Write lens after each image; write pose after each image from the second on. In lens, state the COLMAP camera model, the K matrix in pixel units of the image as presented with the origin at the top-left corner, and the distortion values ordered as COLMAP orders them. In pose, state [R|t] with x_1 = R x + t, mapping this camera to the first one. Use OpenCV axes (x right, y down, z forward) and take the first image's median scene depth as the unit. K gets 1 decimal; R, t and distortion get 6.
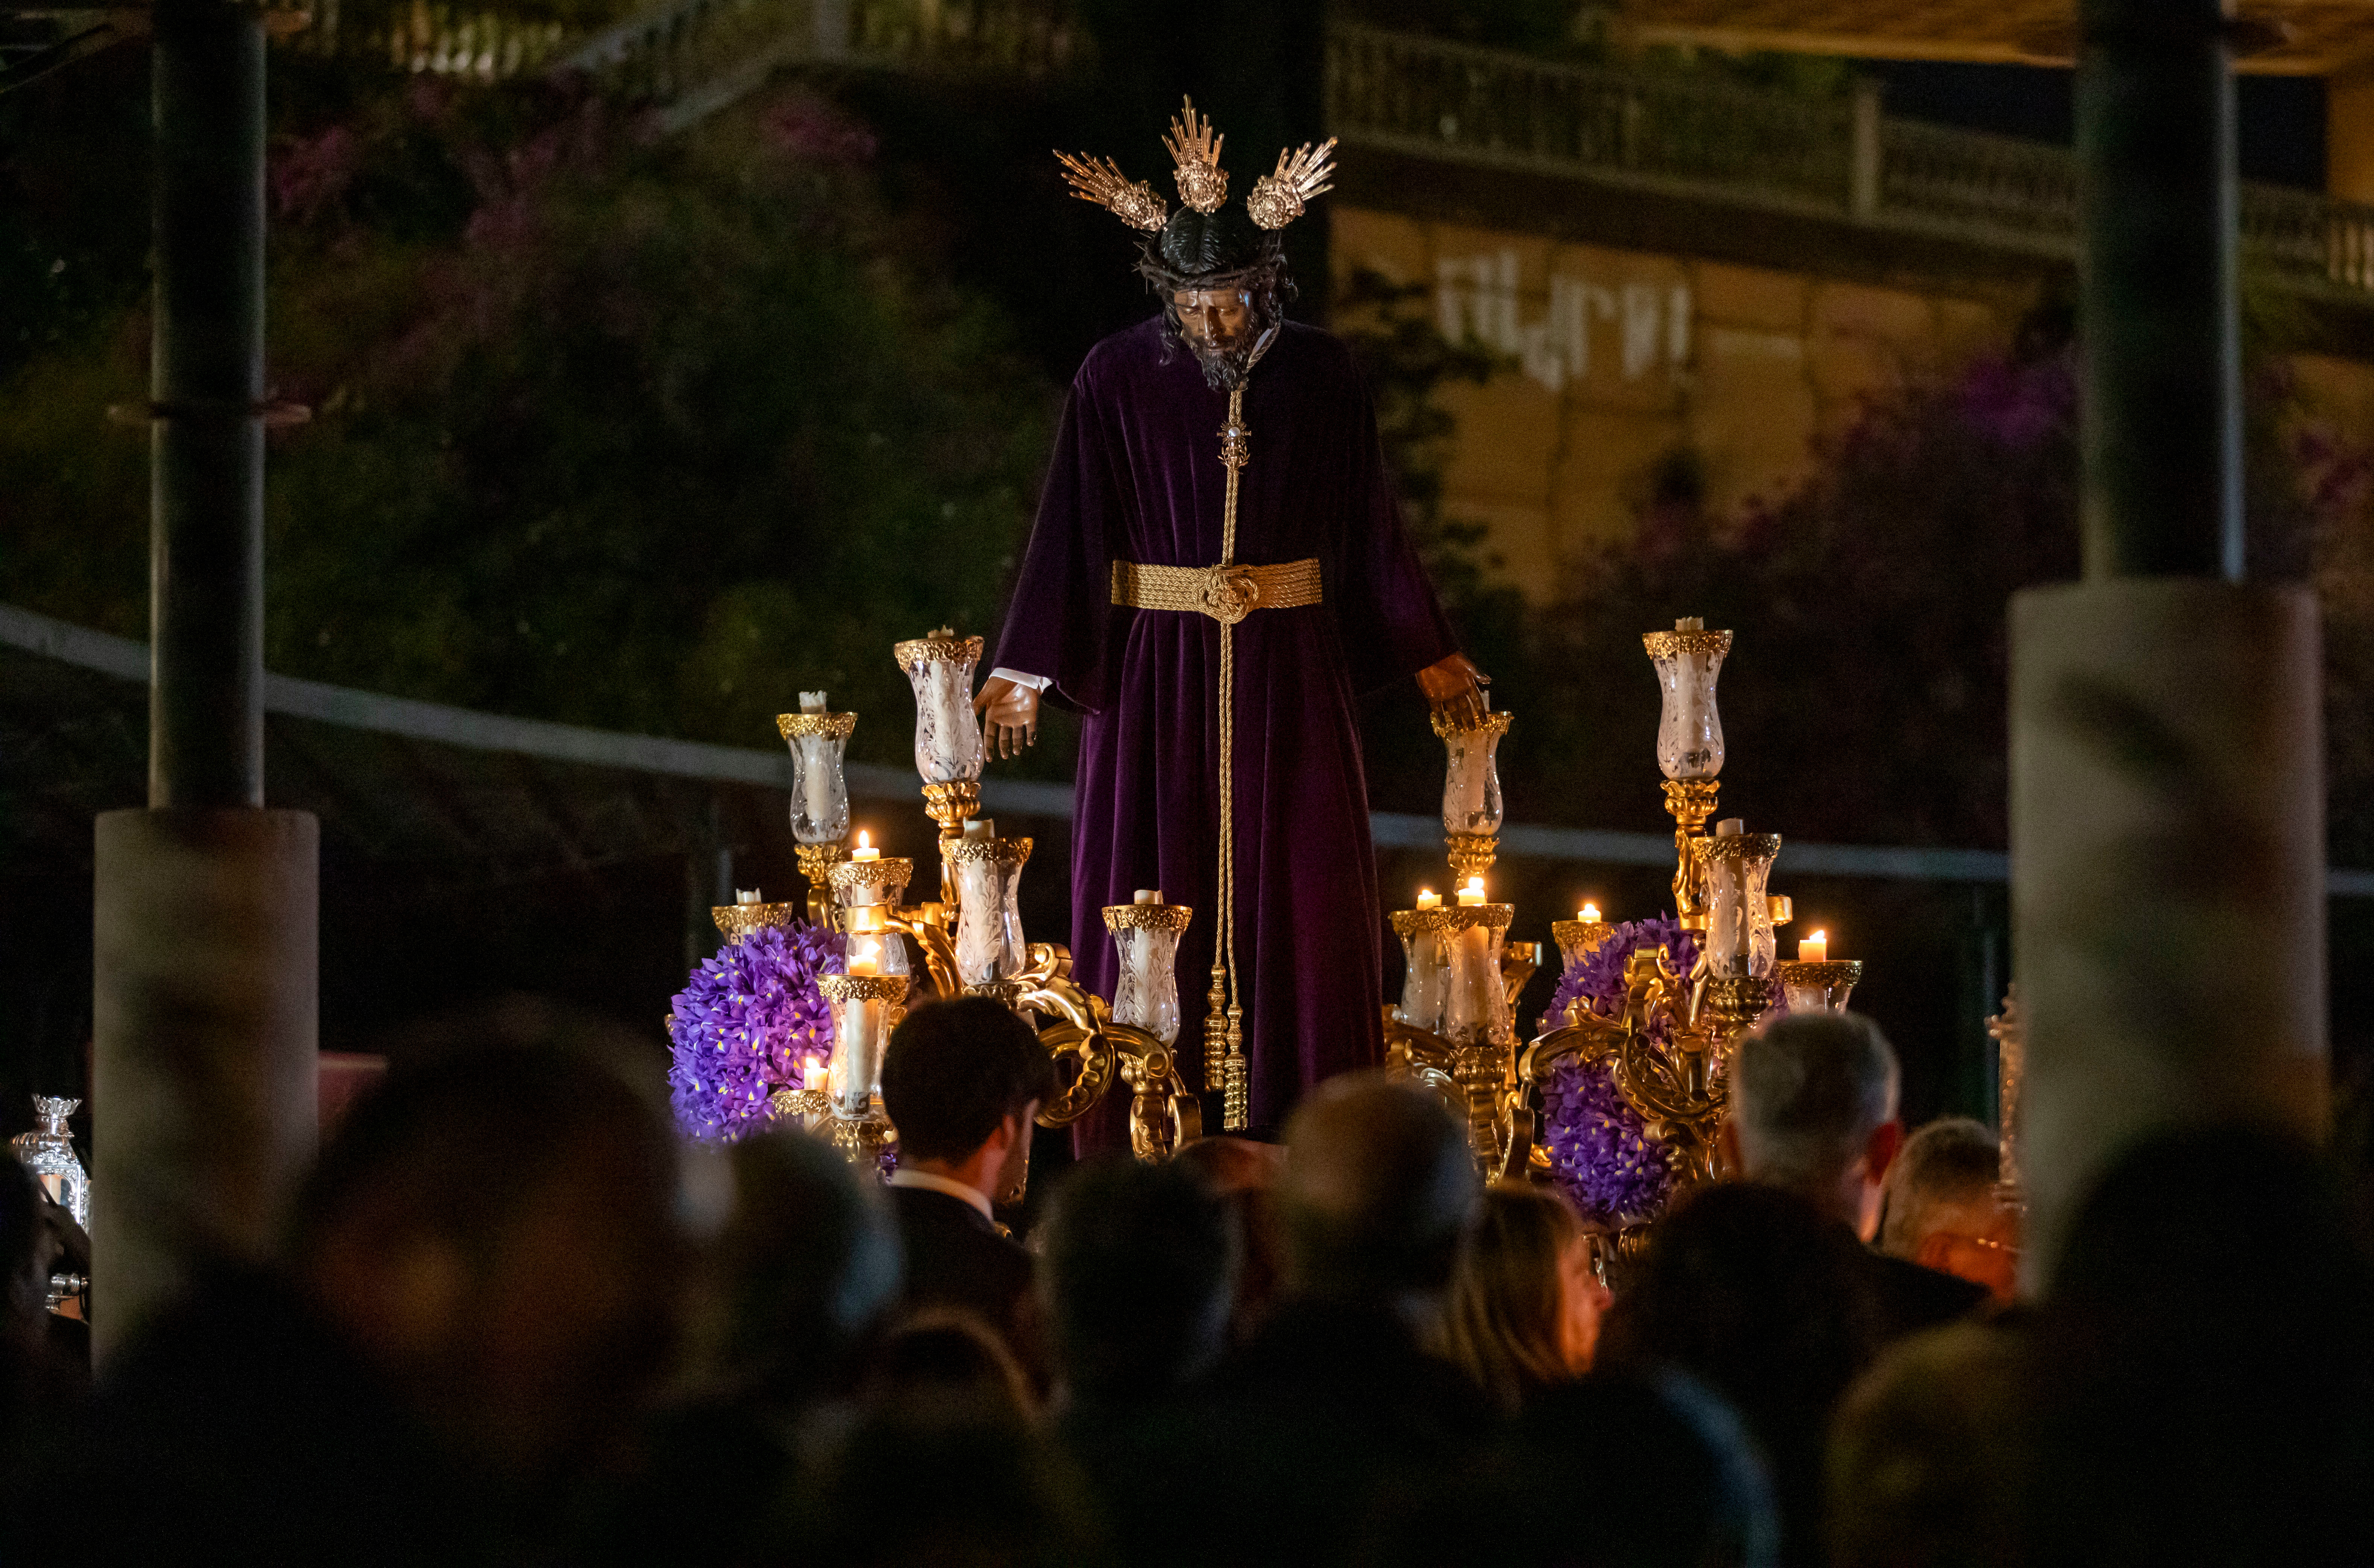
lens RADIAL K [[7623.1, 0, 1197.8], [0, 7623.1, 788.0], [0, 0, 1]] dist [0.752879, 0.000000]
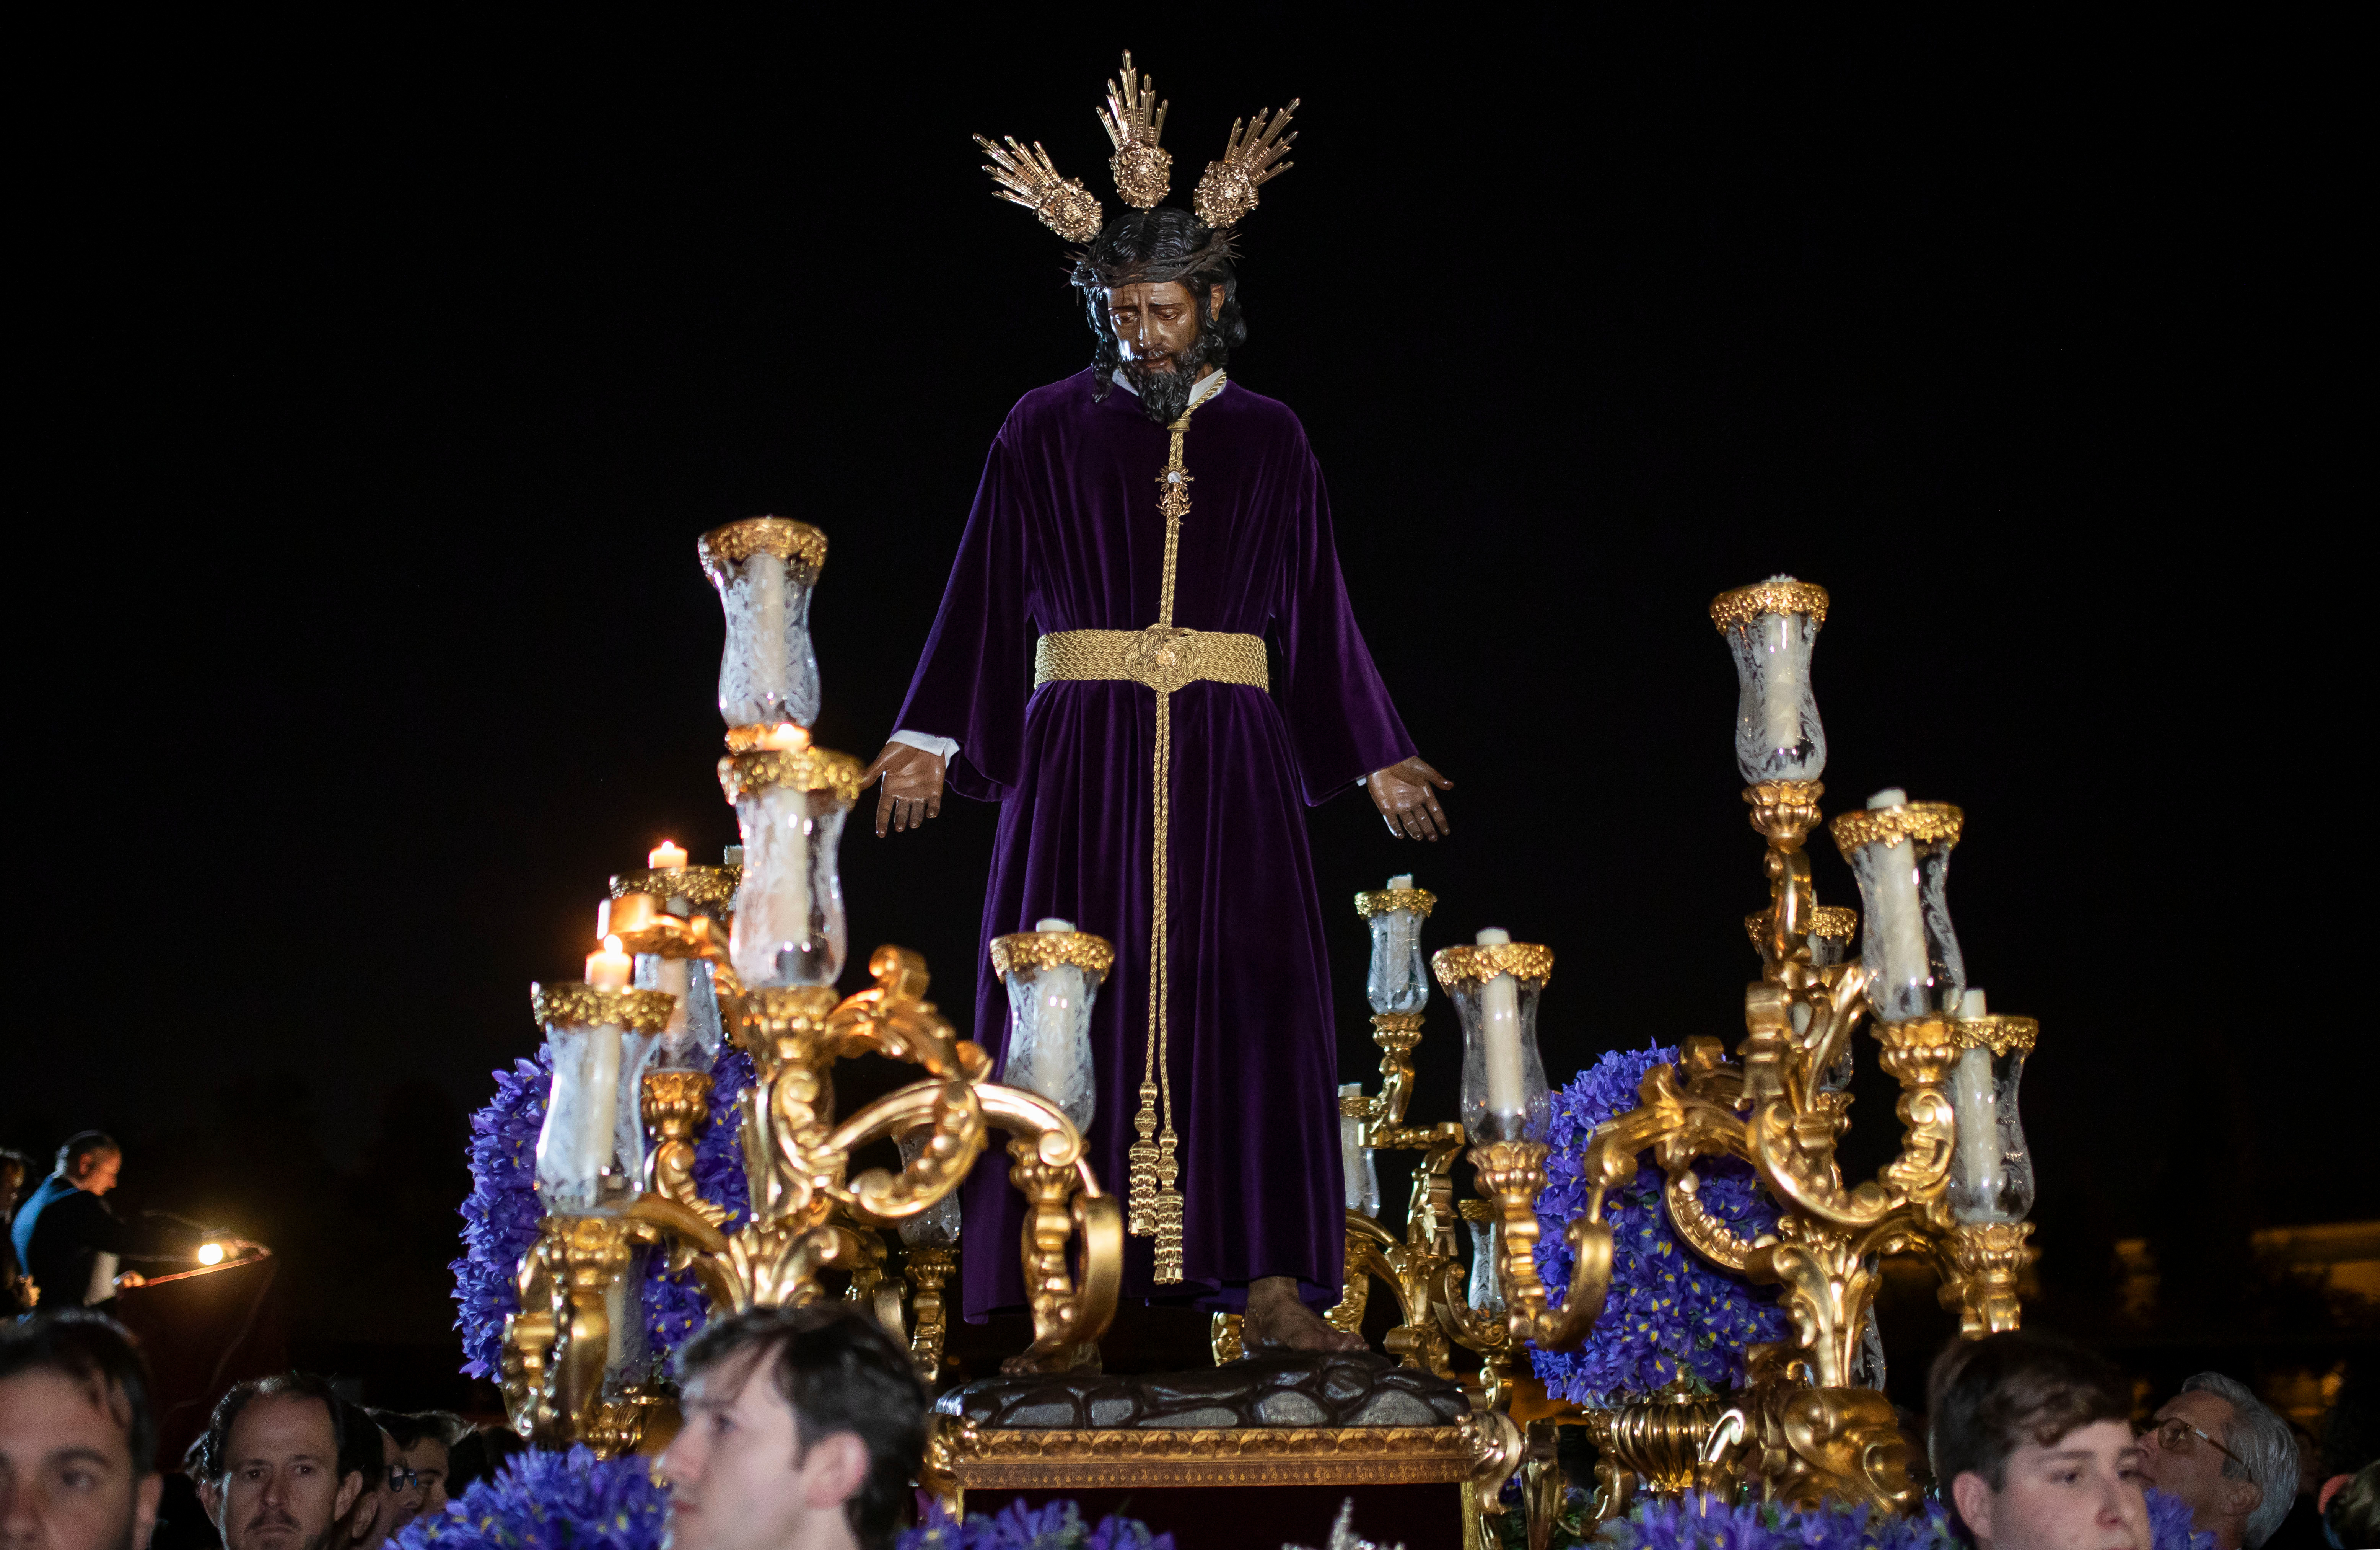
lens RADIAL K [[2359.7, 0, 1198.9], [0, 2359.7, 750.7], [0, 0, 1]] dist [-0.048792, 0.000000]
pose [[0.999636, 0.013898, 0.023113, 0.001654], [-0.008588, 0.976422, -0.215699, 0.043499], [-0.025566, 0.215422, 0.976186, 0.739562]]
